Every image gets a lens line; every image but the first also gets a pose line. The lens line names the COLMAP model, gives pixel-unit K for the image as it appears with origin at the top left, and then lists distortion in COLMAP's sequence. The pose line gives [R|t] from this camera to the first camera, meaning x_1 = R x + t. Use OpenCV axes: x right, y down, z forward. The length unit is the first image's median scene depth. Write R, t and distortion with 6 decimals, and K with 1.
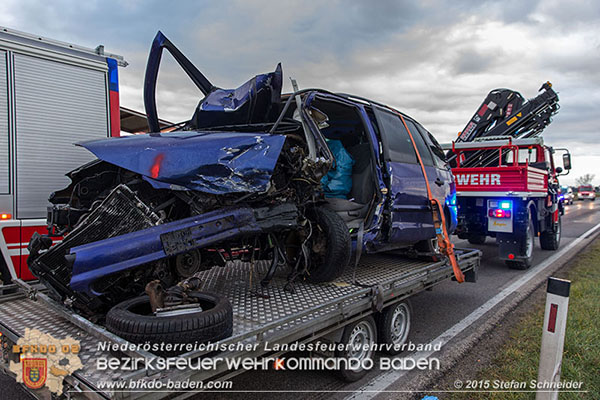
lens RADIAL K [[444.4, 0, 309.7], [0, 444.4, 201.5], [0, 0, 1]] dist [0.002074, -0.001428]
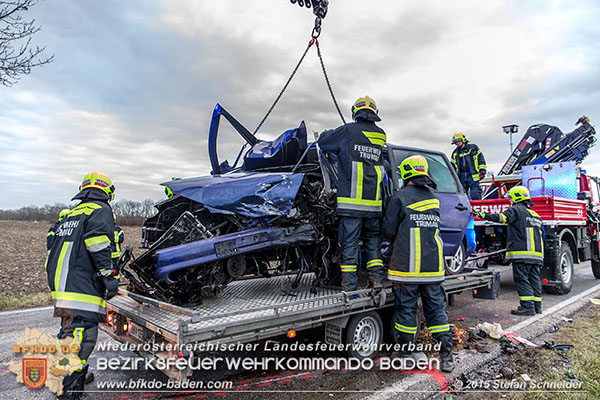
lens RADIAL K [[444.4, 0, 309.7], [0, 444.4, 201.5], [0, 0, 1]] dist [0.002074, -0.001428]
pose [[0.986991, -0.019678, -0.159569, 0.162097], [0.005752, 0.996168, -0.087270, 0.051240], [0.160675, 0.085217, 0.983322, -0.307138]]
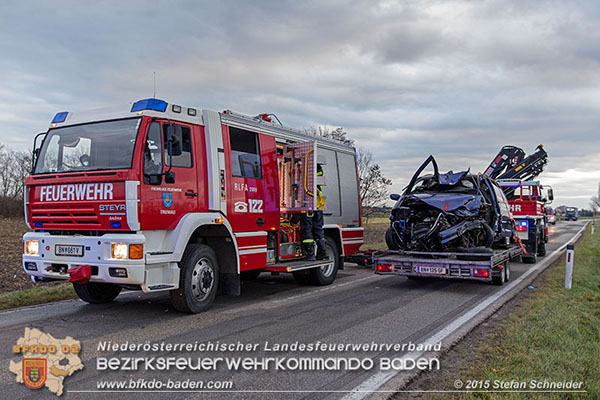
lens RADIAL K [[584.5, 0, 300.0], [0, 584.5, 200.0], [0, 0, 1]] dist [0.010088, 0.006105]
pose [[0.986305, 0.009697, 0.164648, -1.639956], [-0.002436, 0.999018, -0.044242, 0.042615], [-0.164915, 0.043235, 0.985360, -2.261833]]
